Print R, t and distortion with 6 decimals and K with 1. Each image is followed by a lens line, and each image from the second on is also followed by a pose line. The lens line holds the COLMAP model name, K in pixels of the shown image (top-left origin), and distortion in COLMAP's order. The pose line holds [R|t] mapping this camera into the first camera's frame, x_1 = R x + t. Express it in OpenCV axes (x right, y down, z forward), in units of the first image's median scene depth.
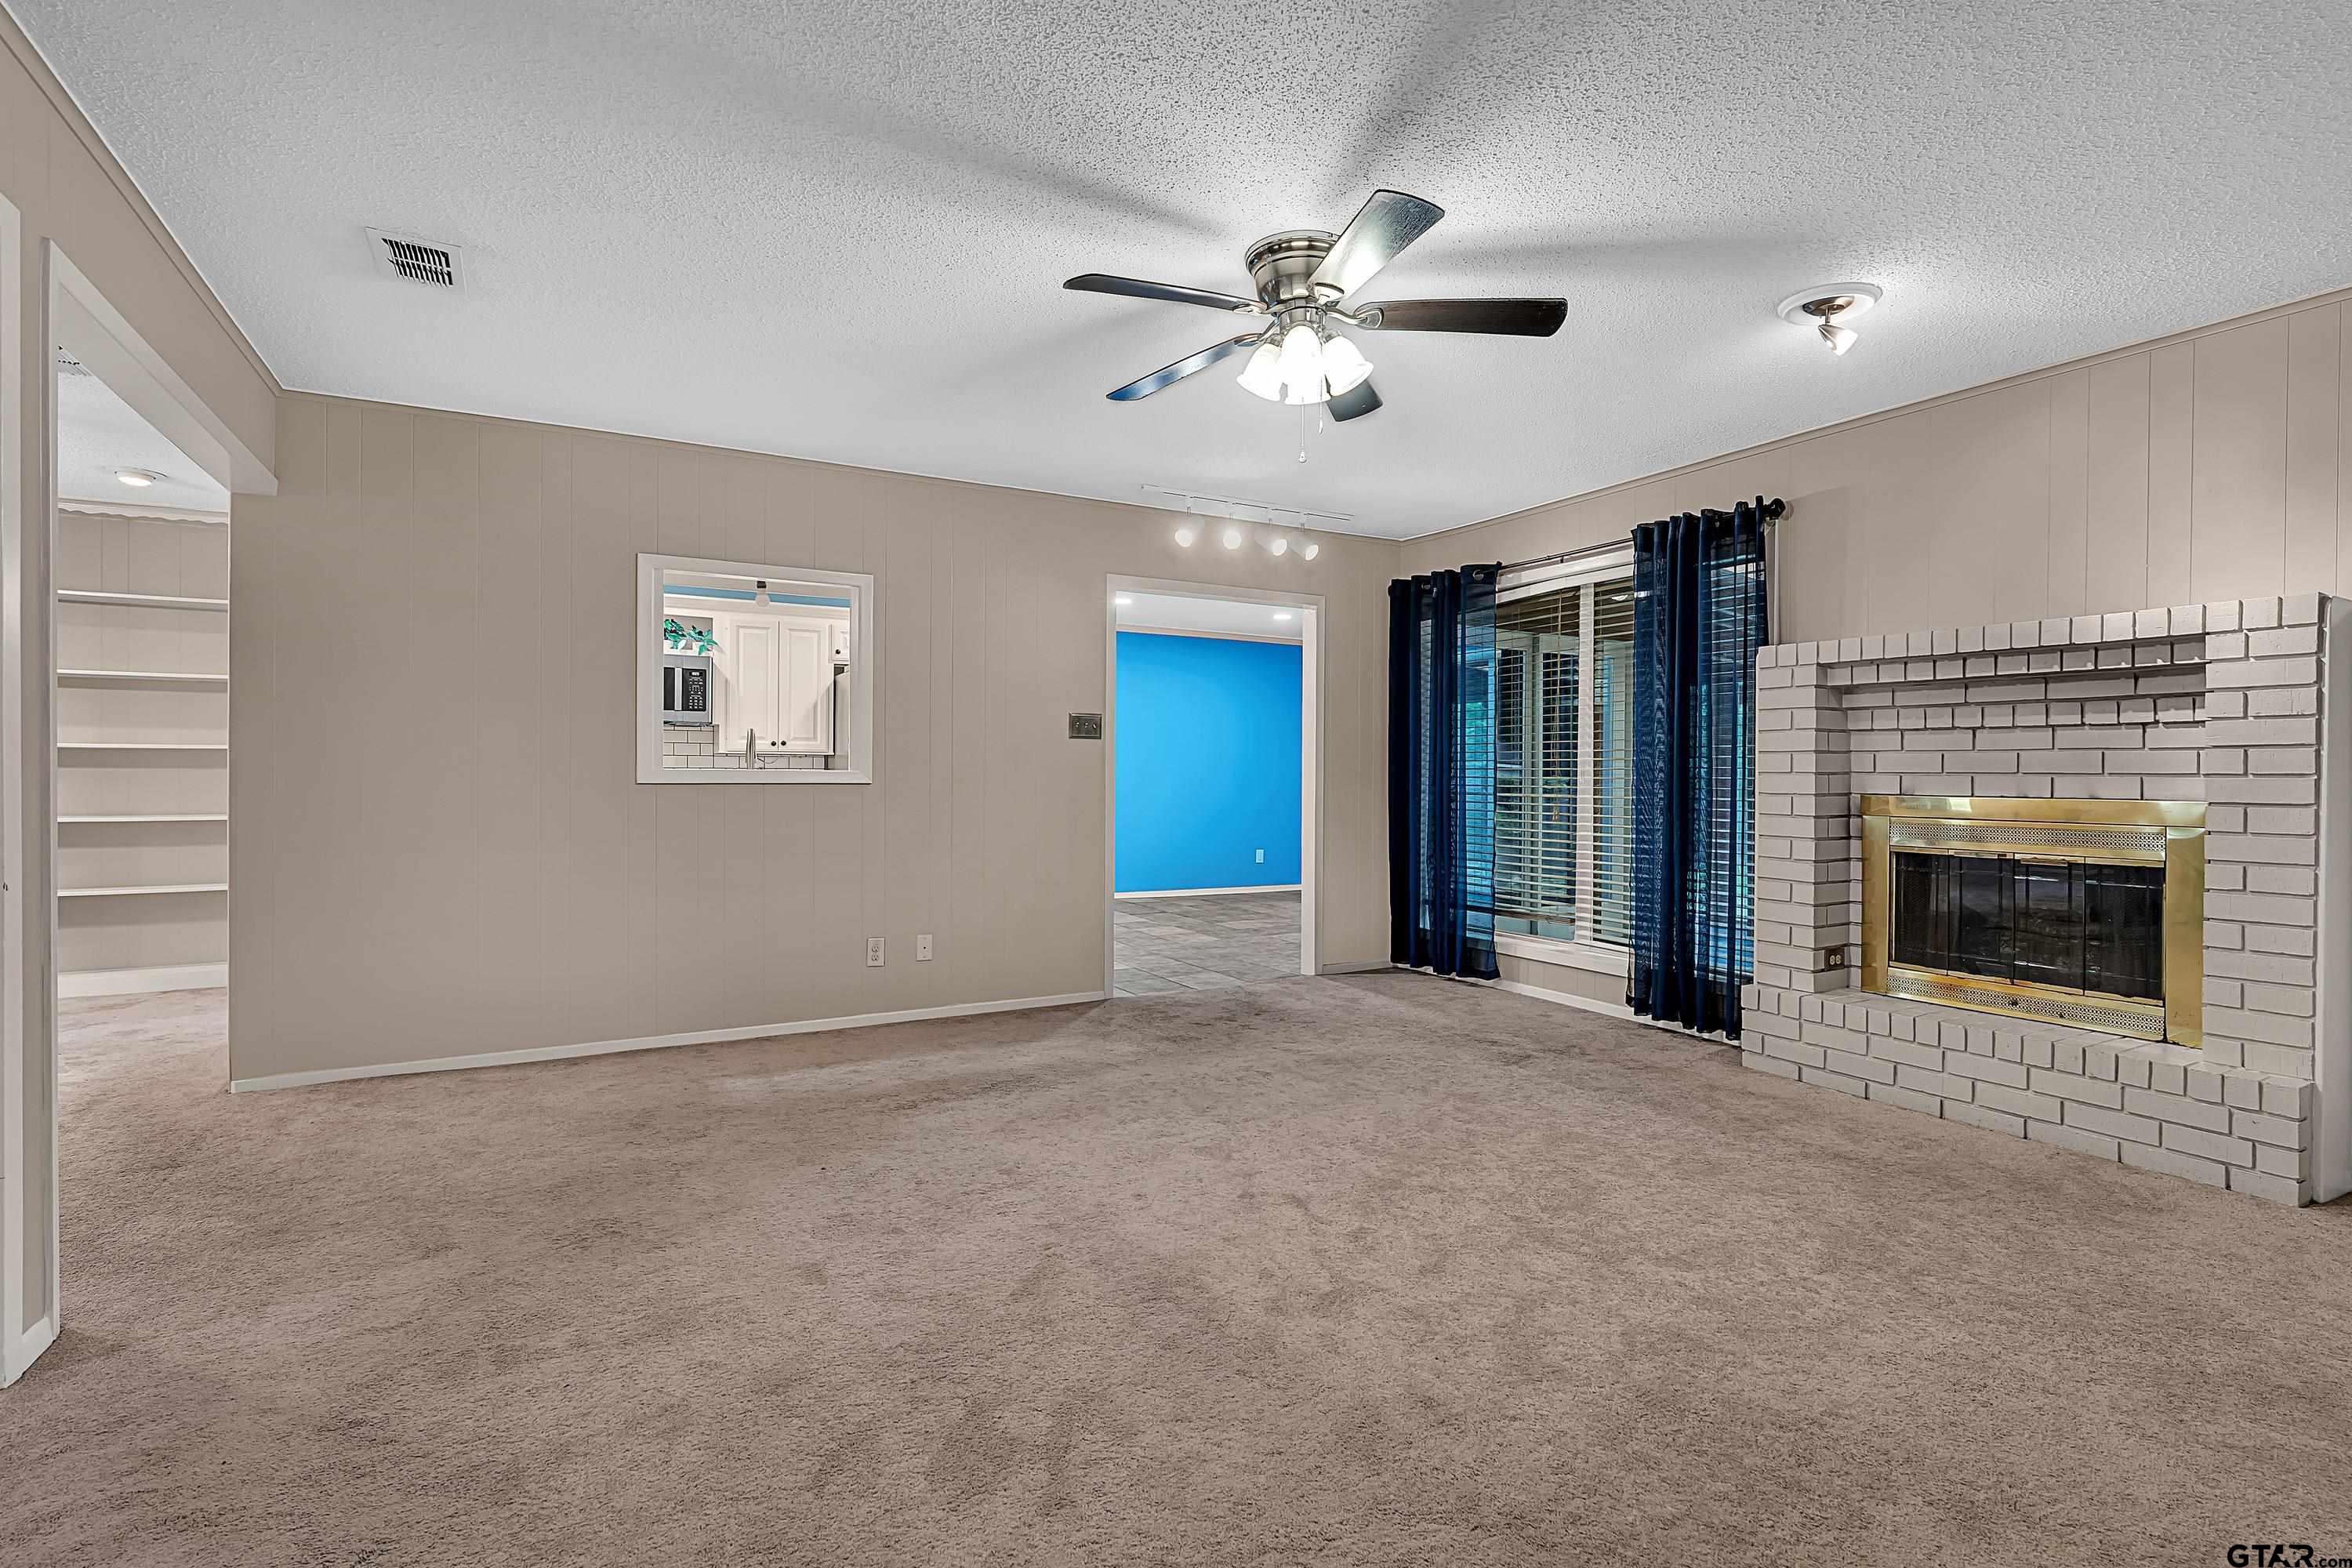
lens RADIAL K [[1106.8, 0, 1178.5], [0, 1106.8, 780.9], [0, 0, 1]] dist [-0.001288, -0.000010]
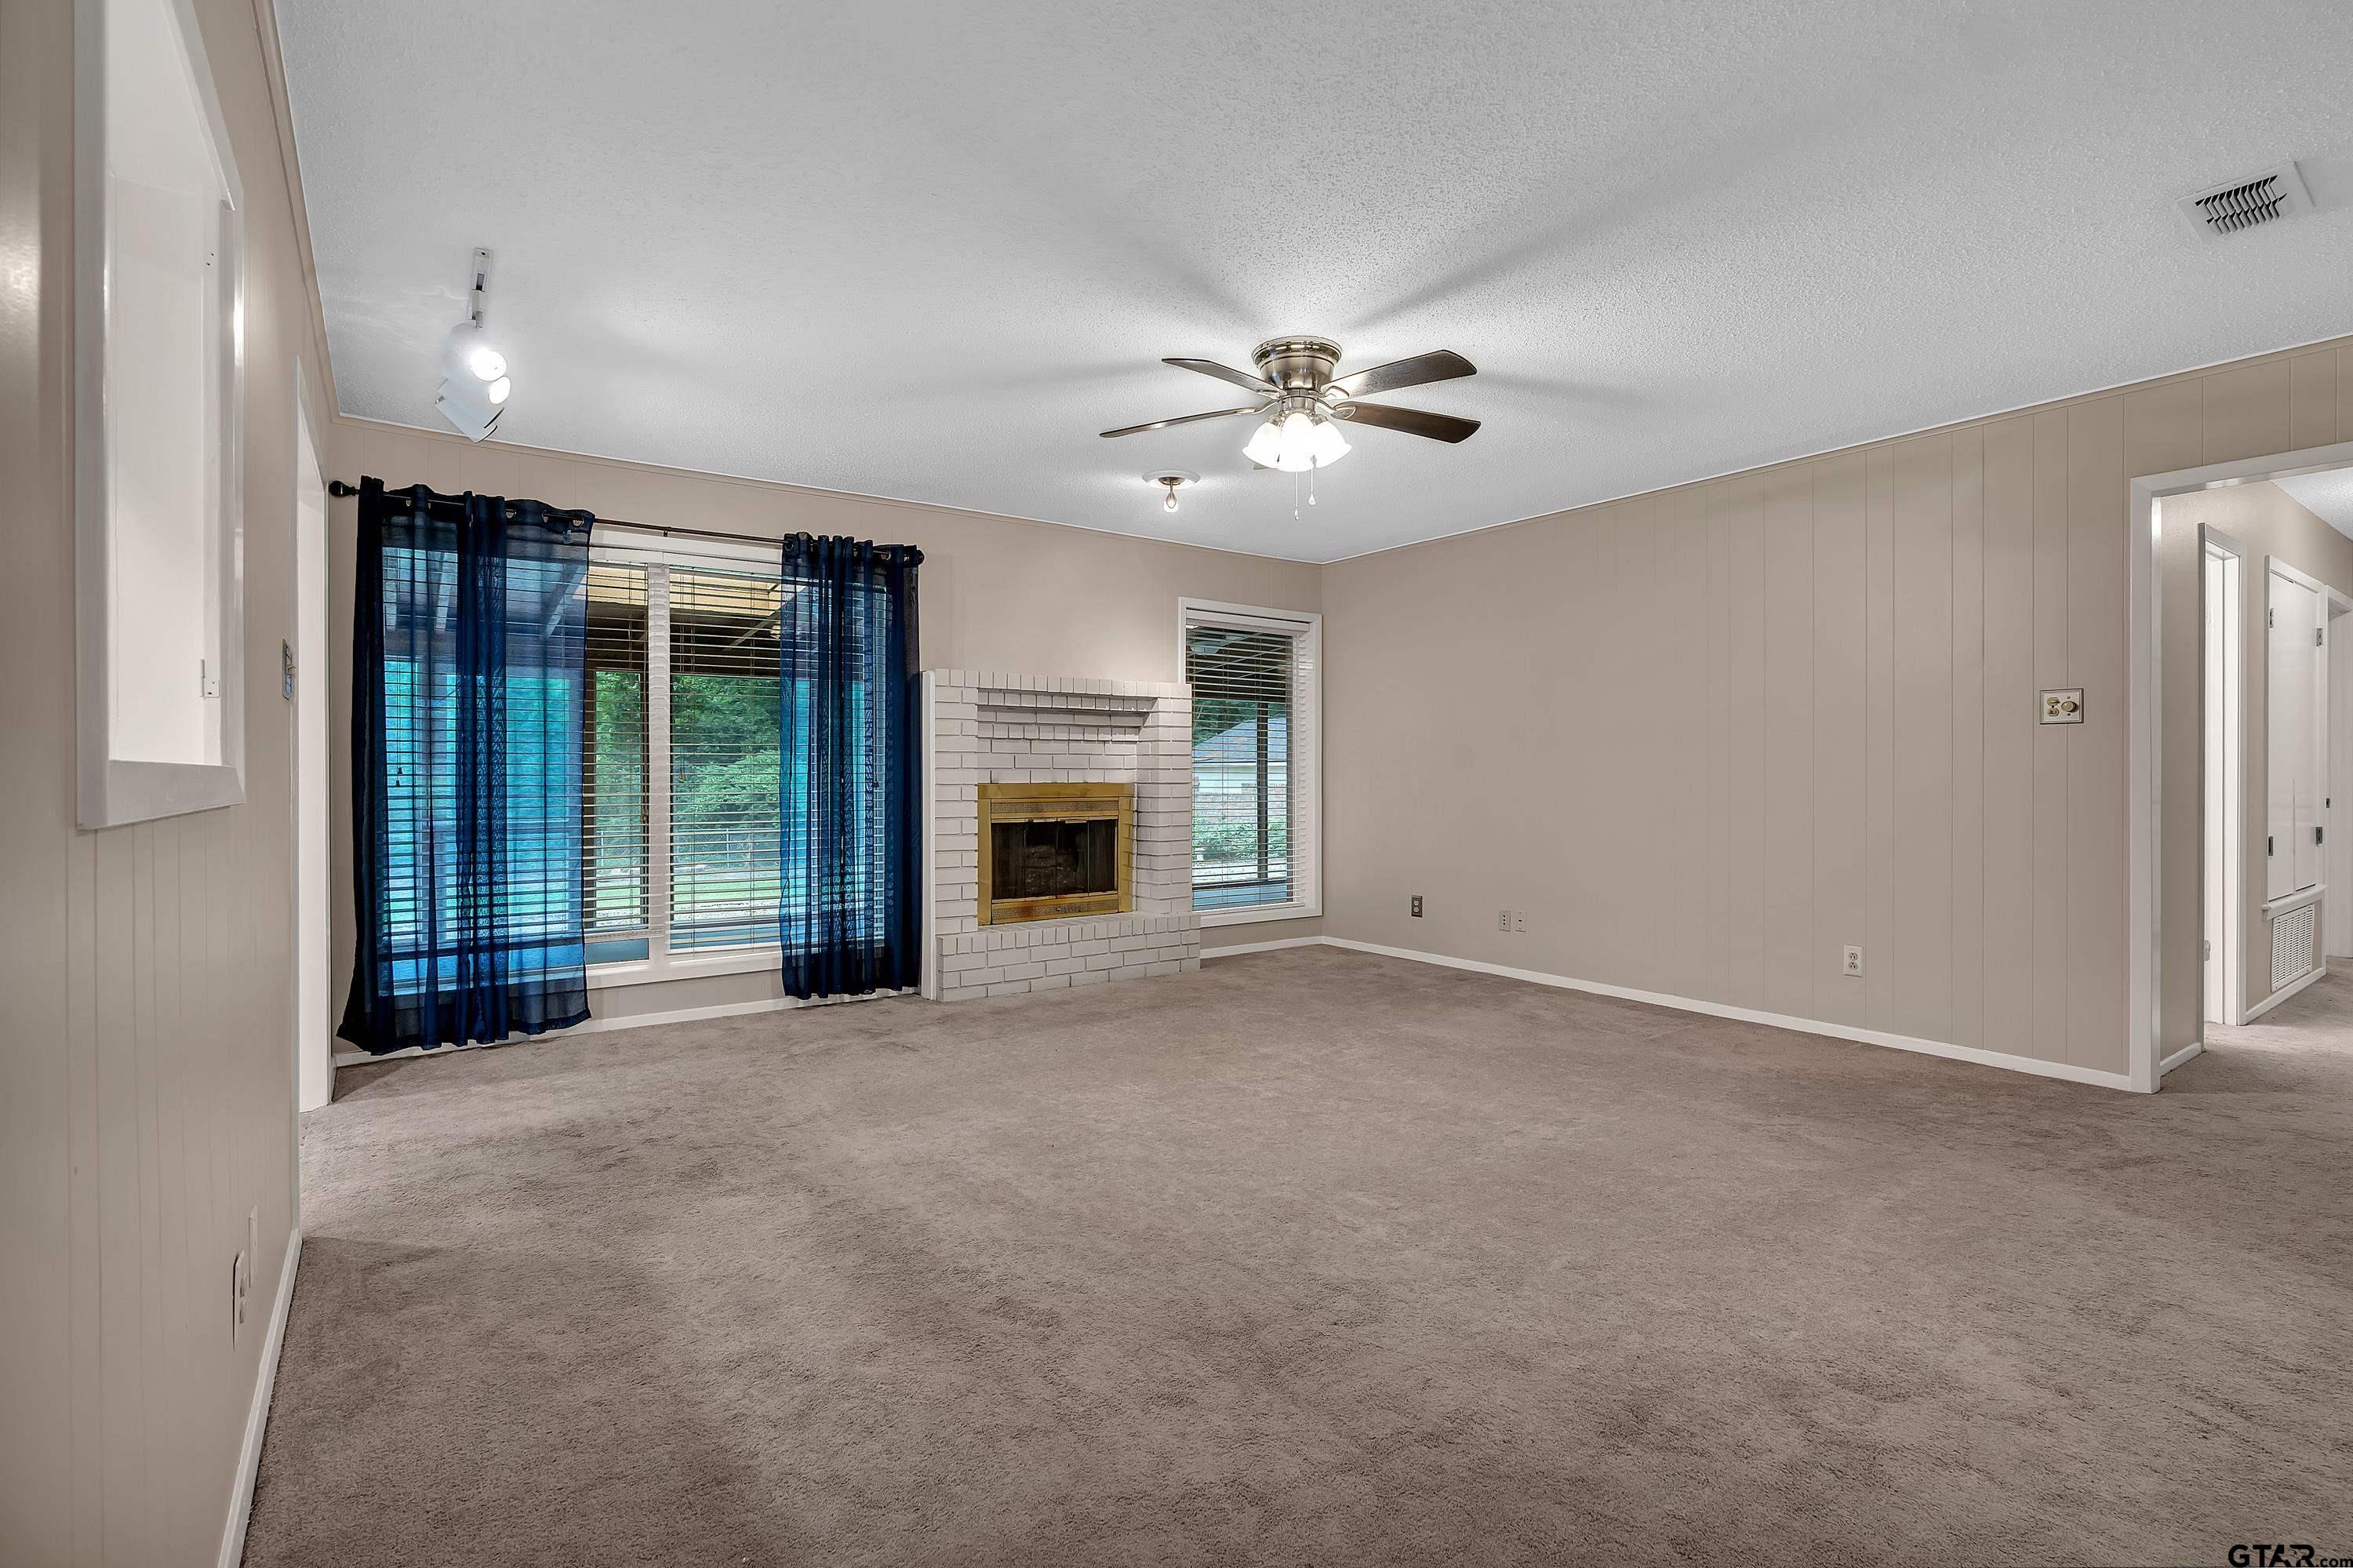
lens RADIAL K [[1107.3, 0, 1179.0], [0, 1107.3, 780.9], [0, 0, 1]] dist [-0.001288, -0.000010]
pose [[-0.117458, -0.016525, 0.992940, -0.849687], [0.005932, 0.999832, 0.017342, -0.015287], [-0.993060, 0.007928, -0.117340, 0.974190]]
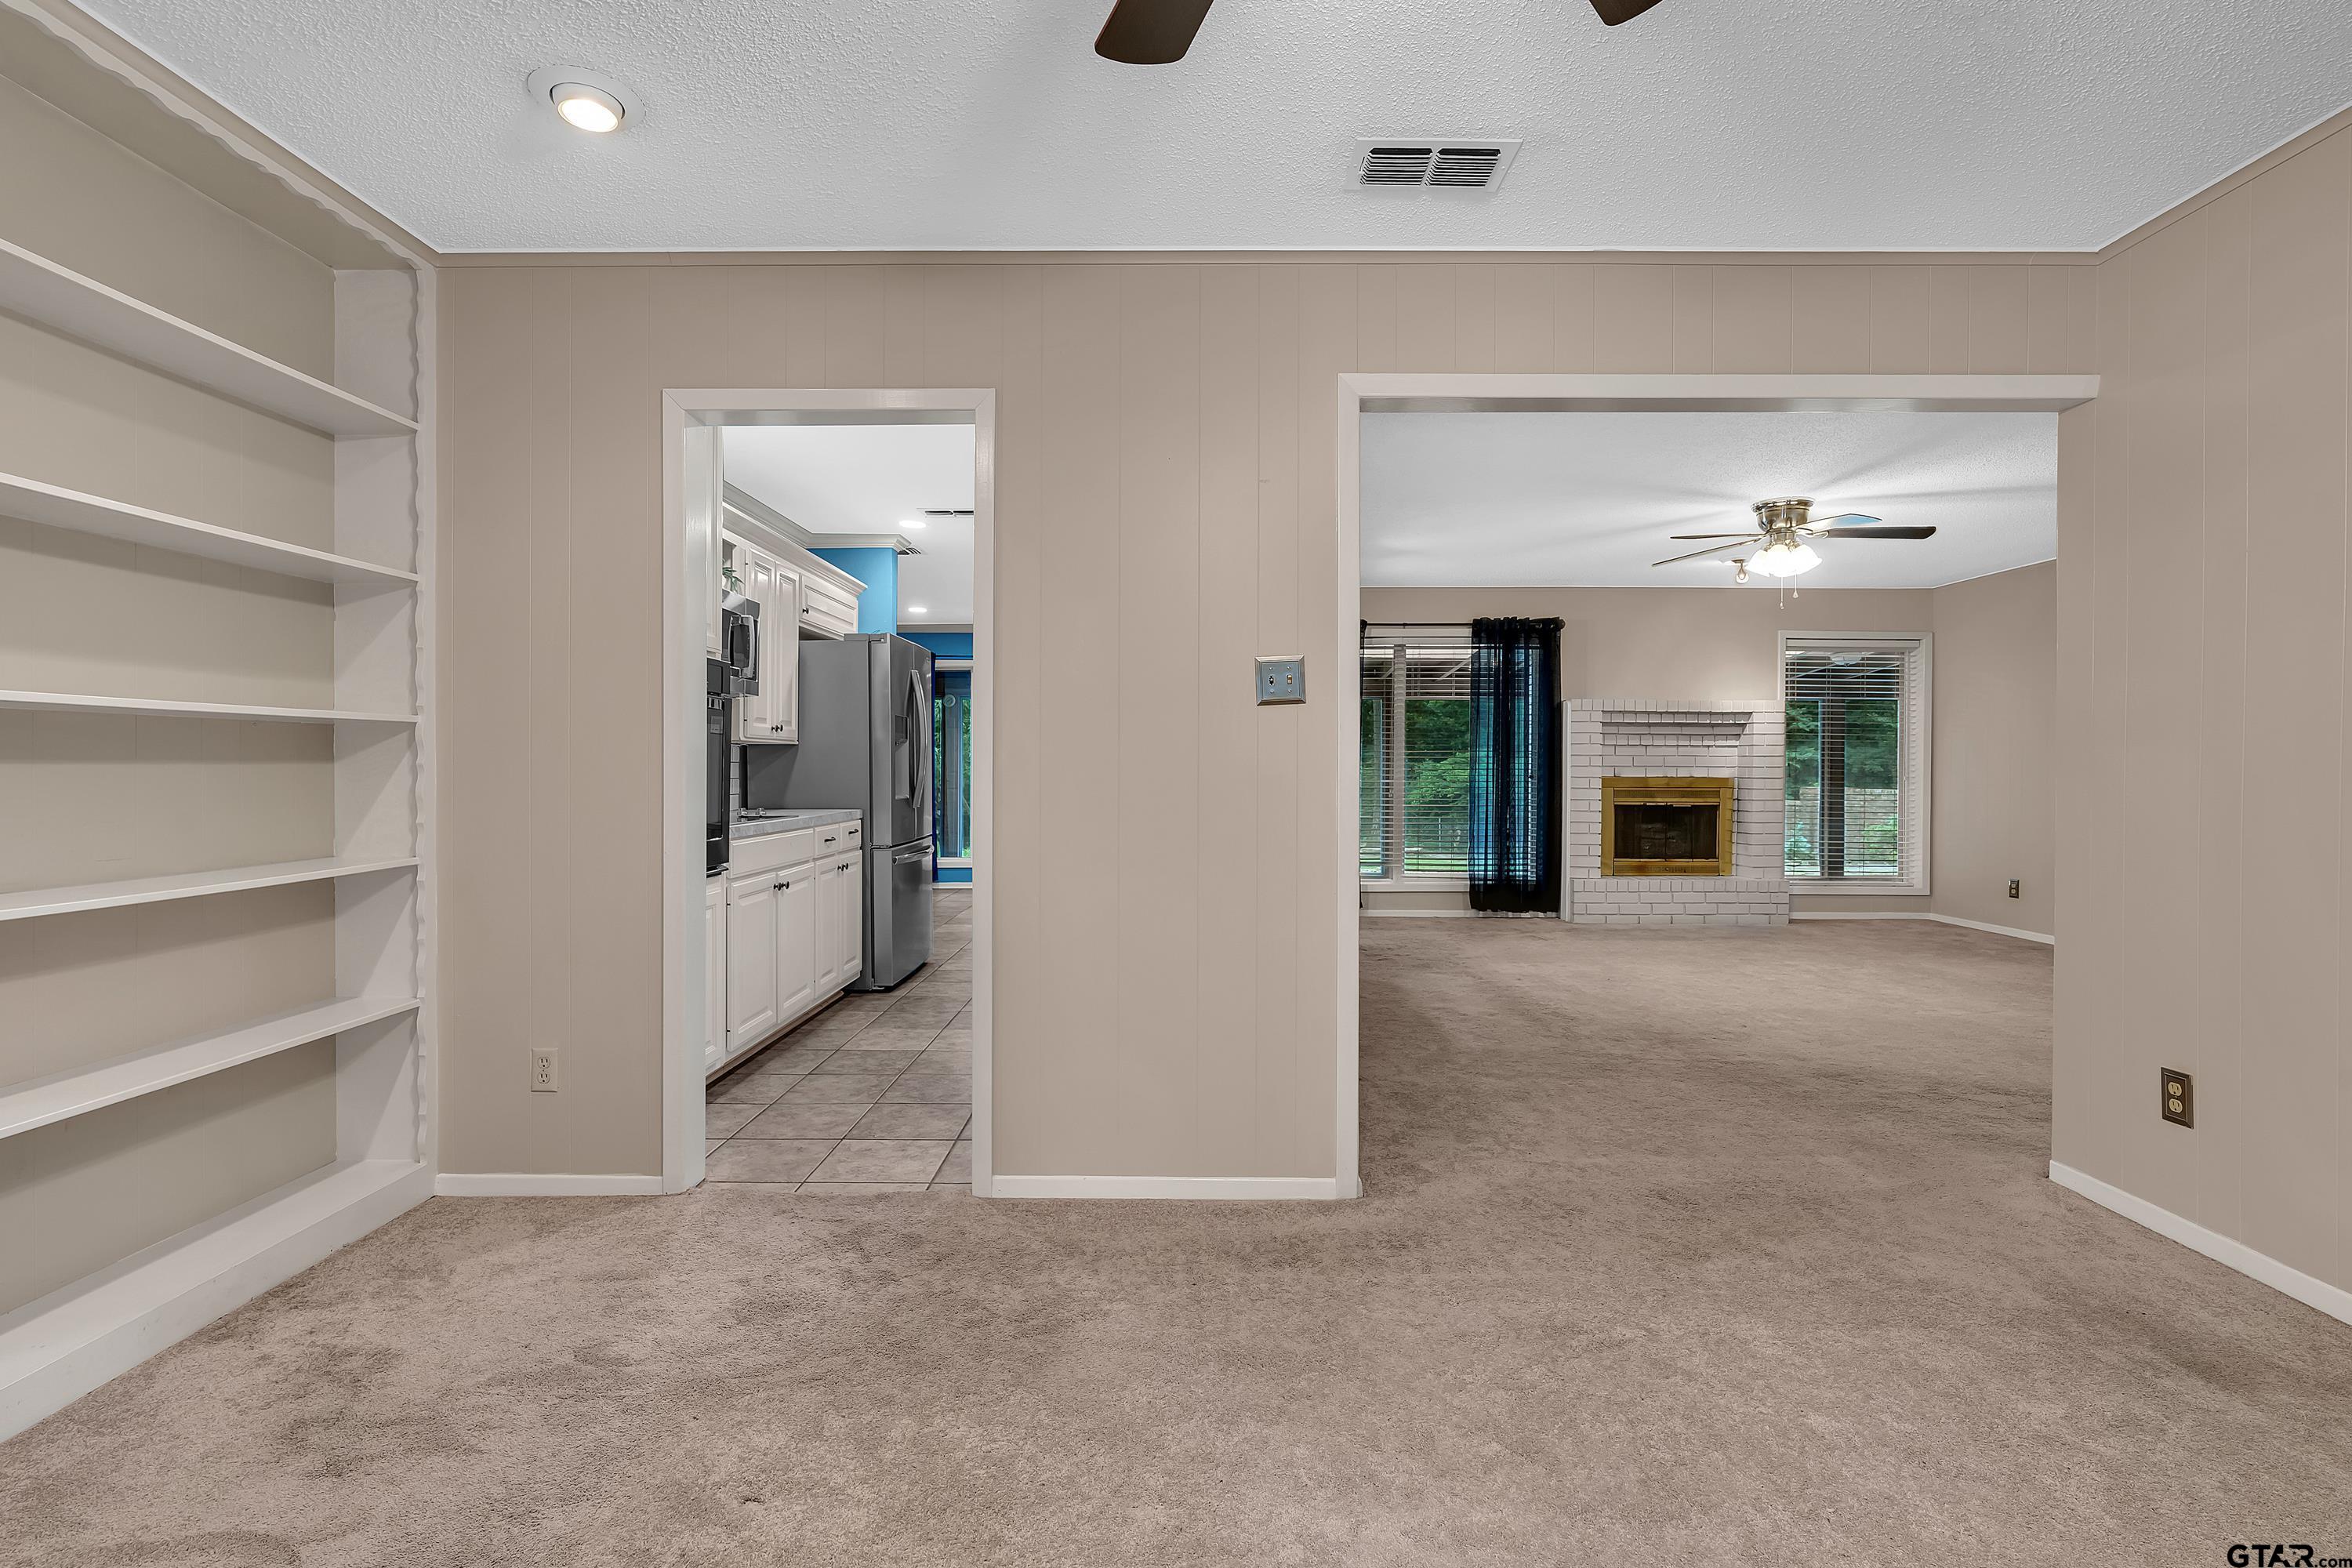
lens RADIAL K [[1066.6, 0, 1173.5], [0, 1066.6, 774.1], [0, 0, 1]] dist [-0.015270, -0.000001]
pose [[0.492342, -0.012711, 0.870309, -1.539803], [0.006352, 0.999919, 0.011011, -0.020704], [-0.870379, 0.000107, 0.492383, 0.778705]]
